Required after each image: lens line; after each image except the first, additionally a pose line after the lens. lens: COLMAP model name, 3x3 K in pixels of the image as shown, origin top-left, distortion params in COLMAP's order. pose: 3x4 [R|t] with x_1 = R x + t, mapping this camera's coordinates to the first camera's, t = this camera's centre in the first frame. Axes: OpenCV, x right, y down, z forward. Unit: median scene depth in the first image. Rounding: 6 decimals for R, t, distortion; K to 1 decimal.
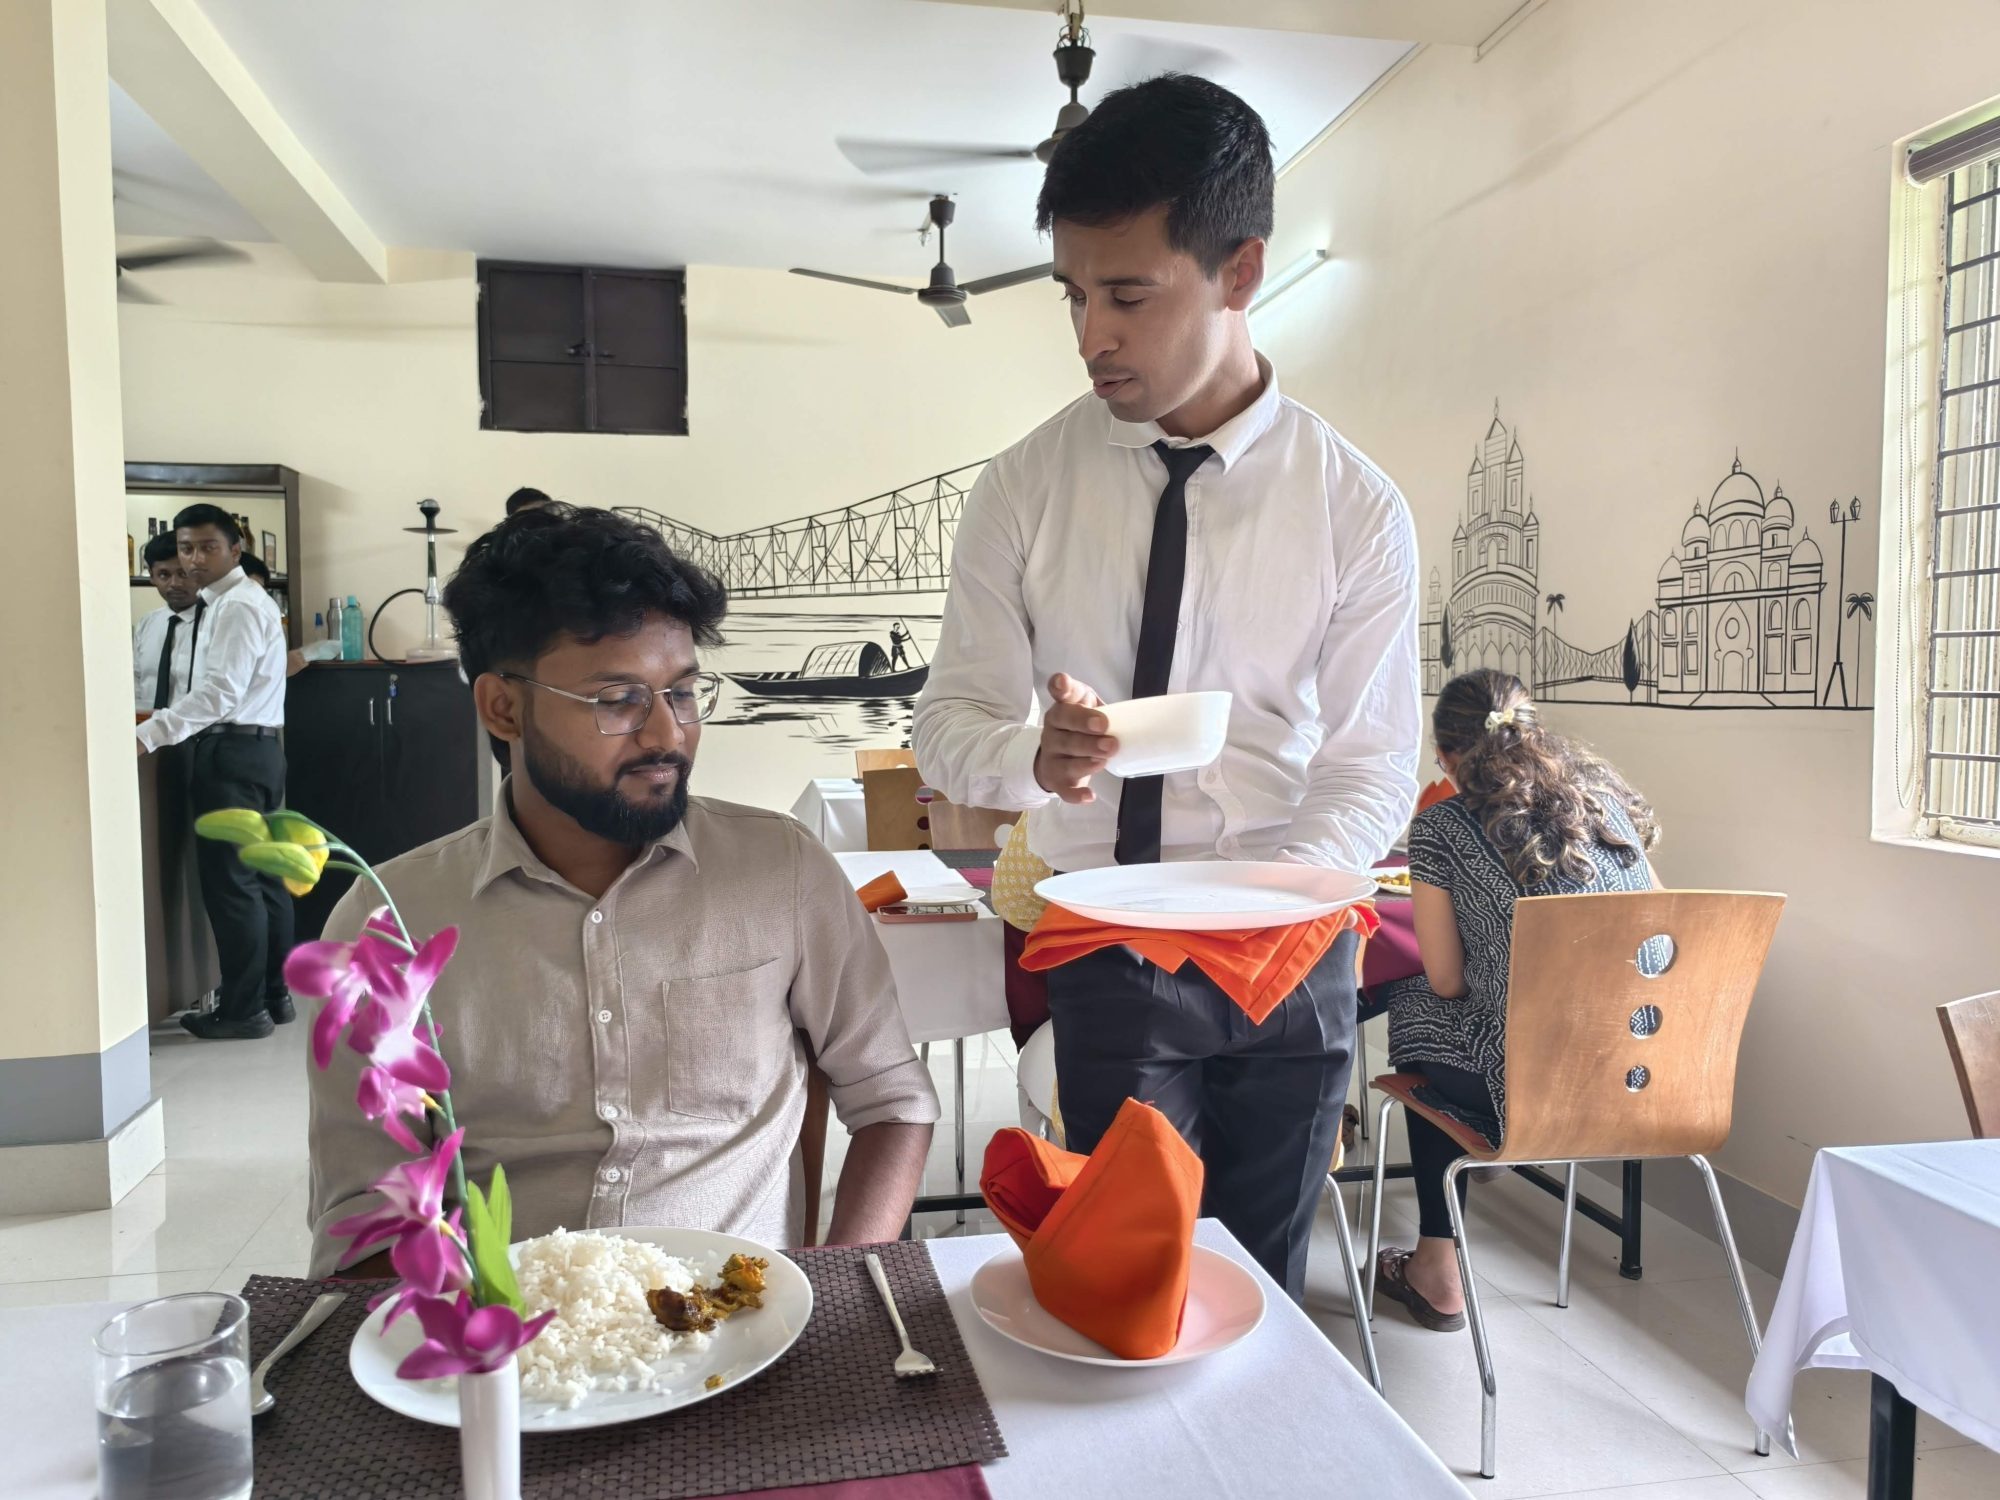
lens RADIAL K [[1466.8, 0, 1006.0], [0, 1466.8, 752.3], [0, 0, 1]] dist [0.041995, -0.002073]
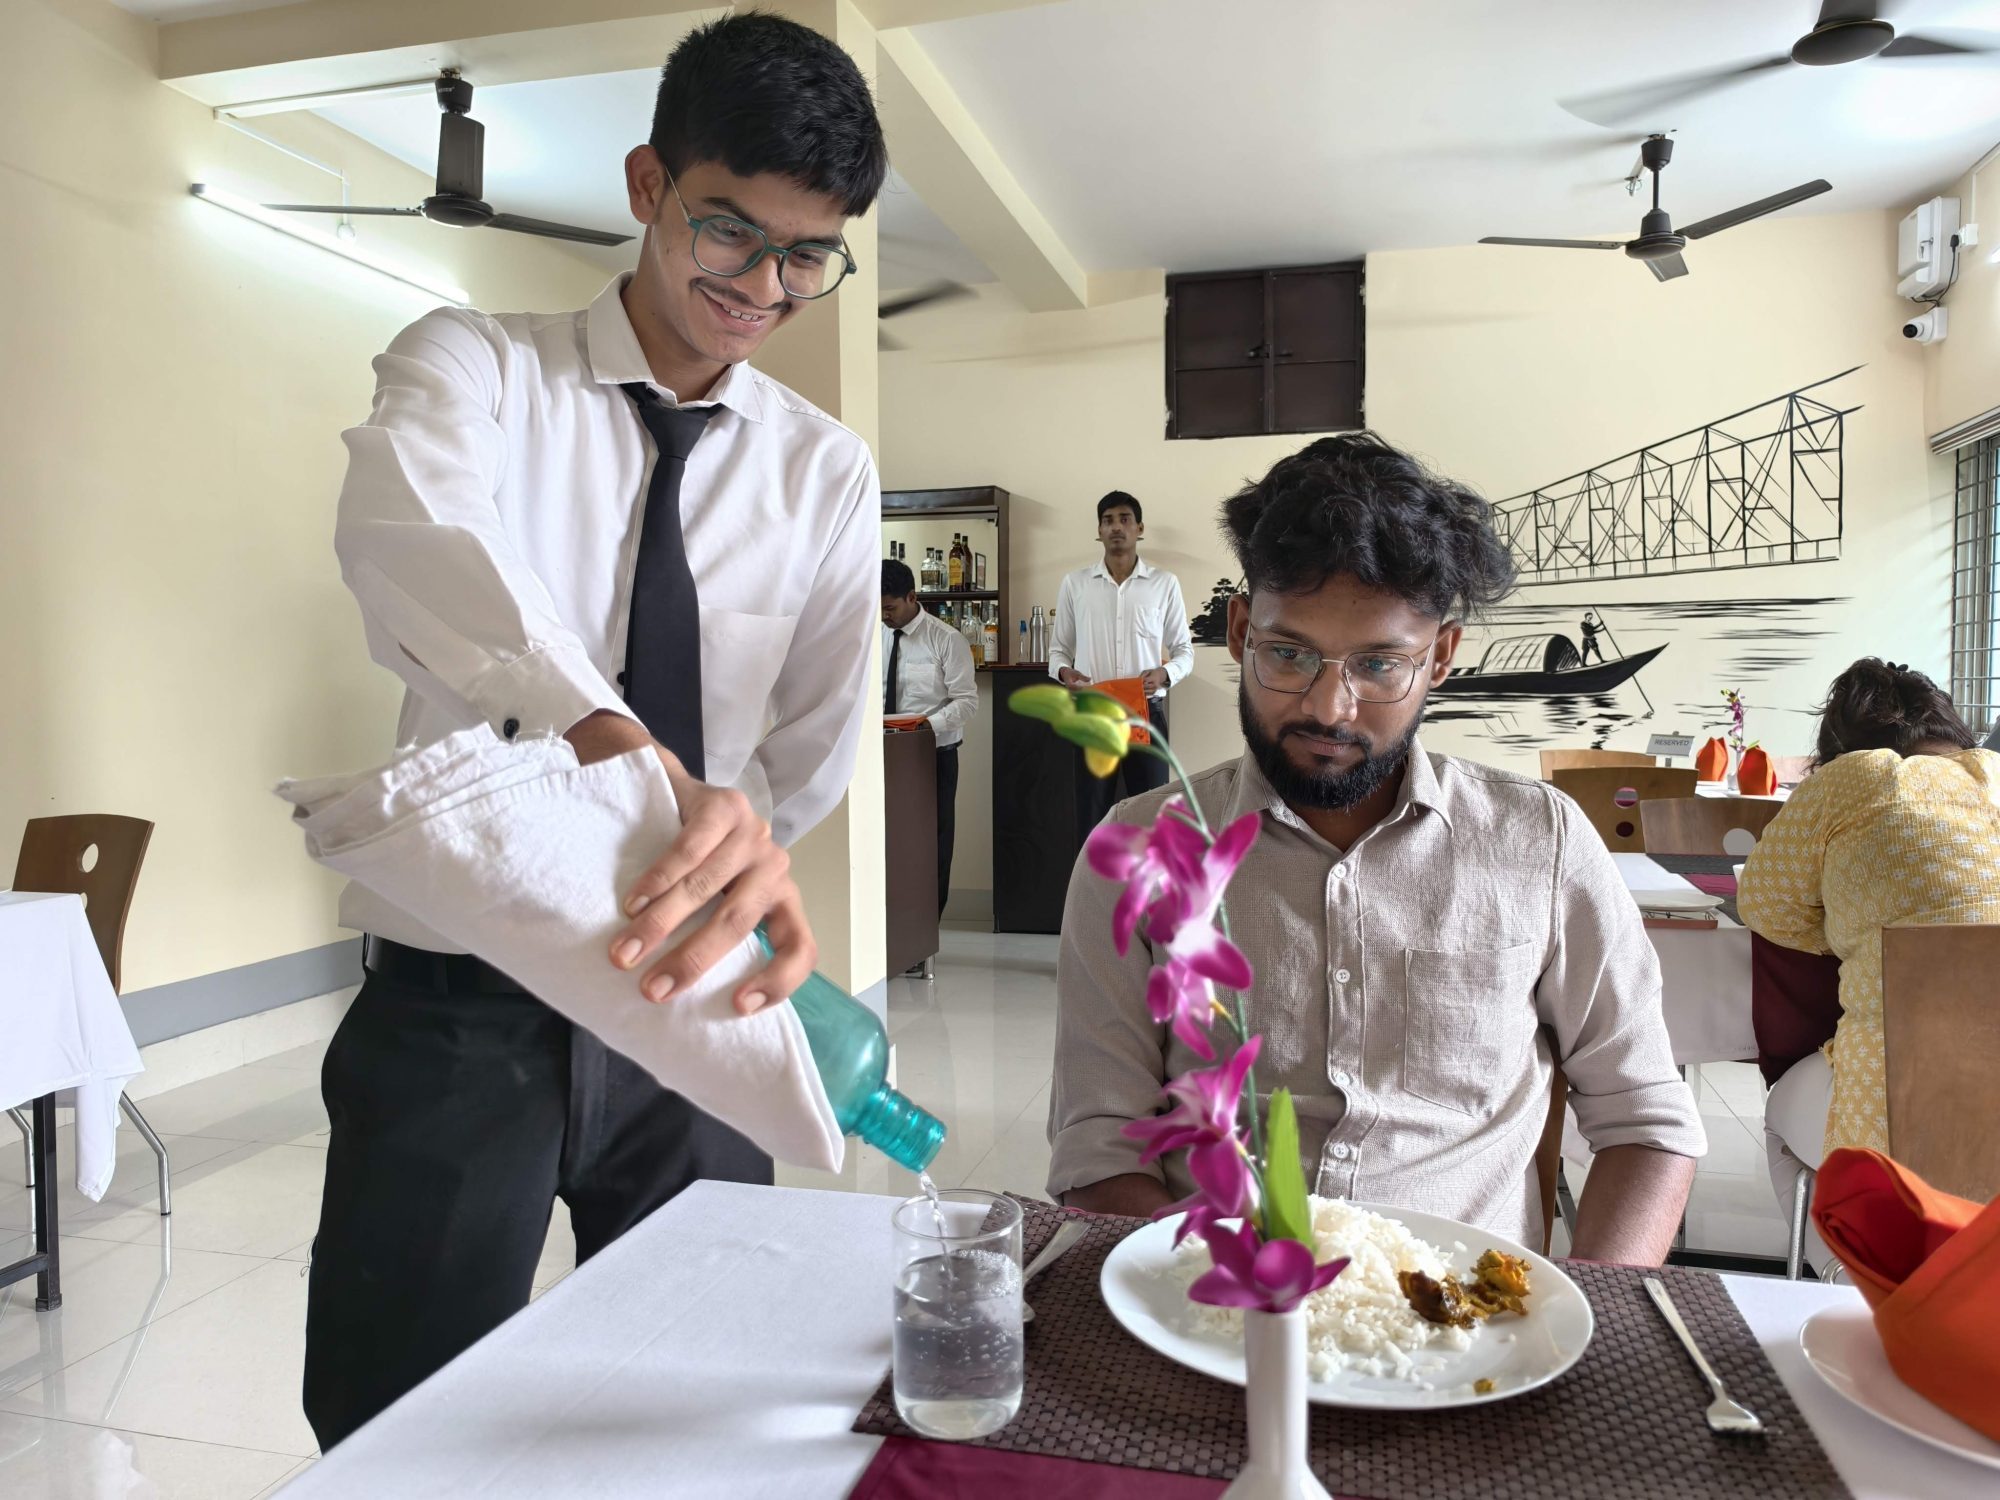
lens RADIAL K [[1466.8, 0, 1006.0], [0, 1466.8, 752.3], [0, 0, 1]] dist [0.041995, -0.002073]
pose [[0.905071, 0.011853, -0.425095, -0.026209], [-0.014648, 0.999887, -0.003307, 0.017338], [0.425008, 0.009220, 0.905143, 0.024301]]
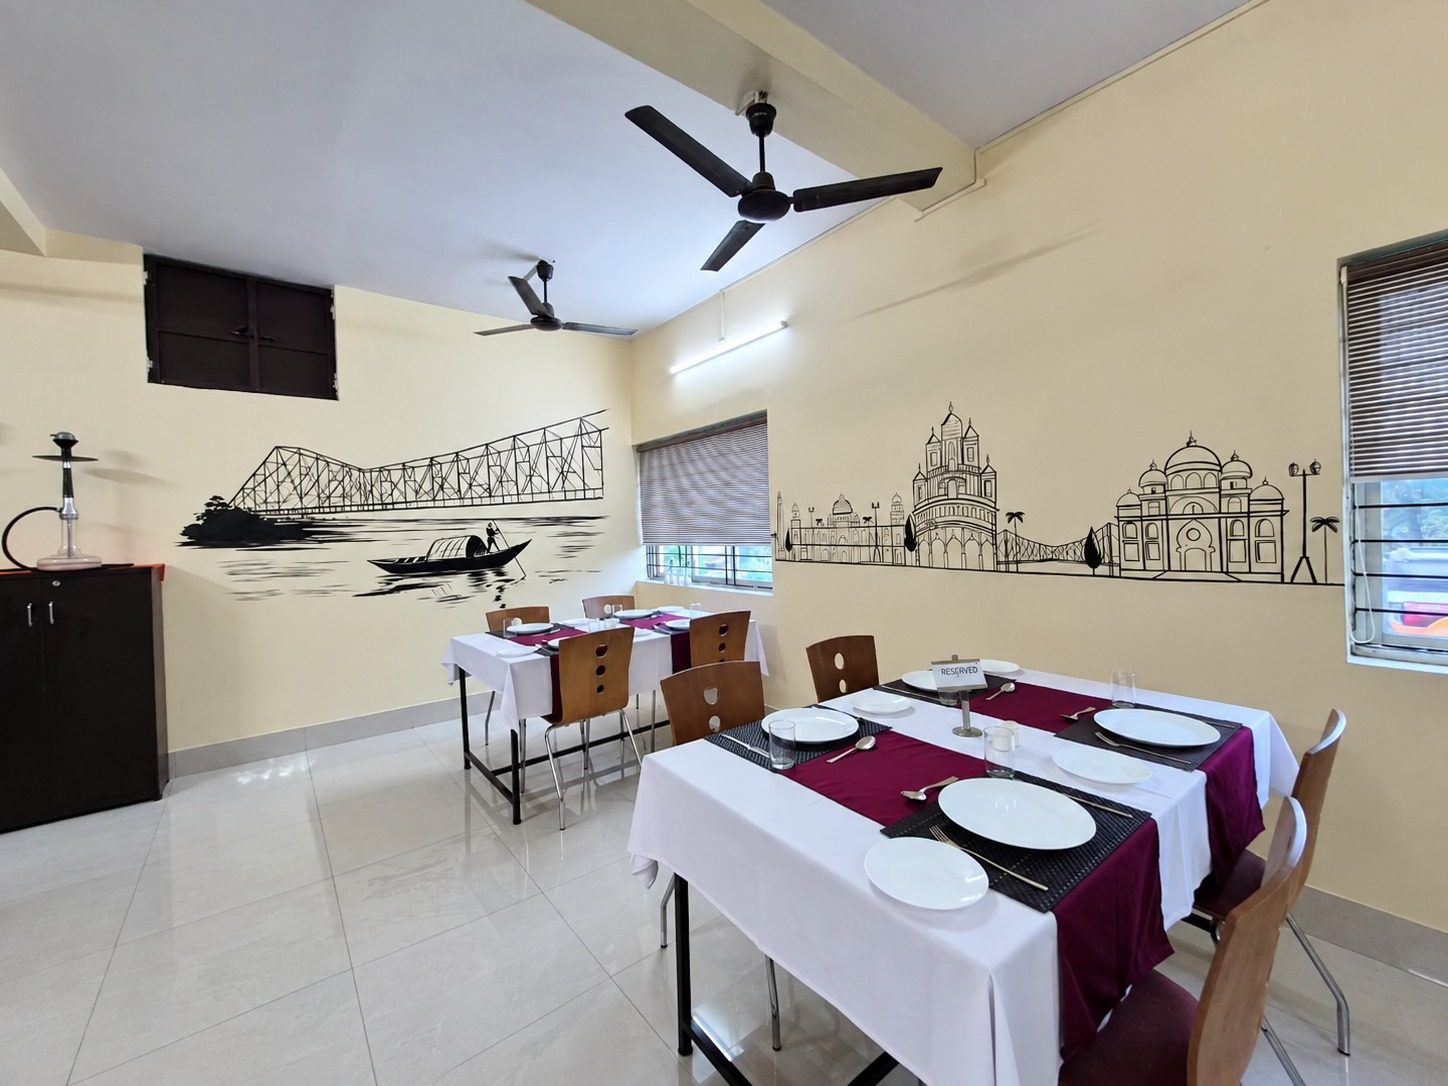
lens RADIAL K [[591.3, 0, 732.1], [0, 591.3, 527.1], [0, 0, 1]] dist [0.012779, -0.000067]
pose [[0.884207, -0.025628, 0.466392, -0.345940], [0.051658, 0.997734, -0.043112, -0.100157], [-0.464230, 0.062213, 0.883527, 0.702614]]
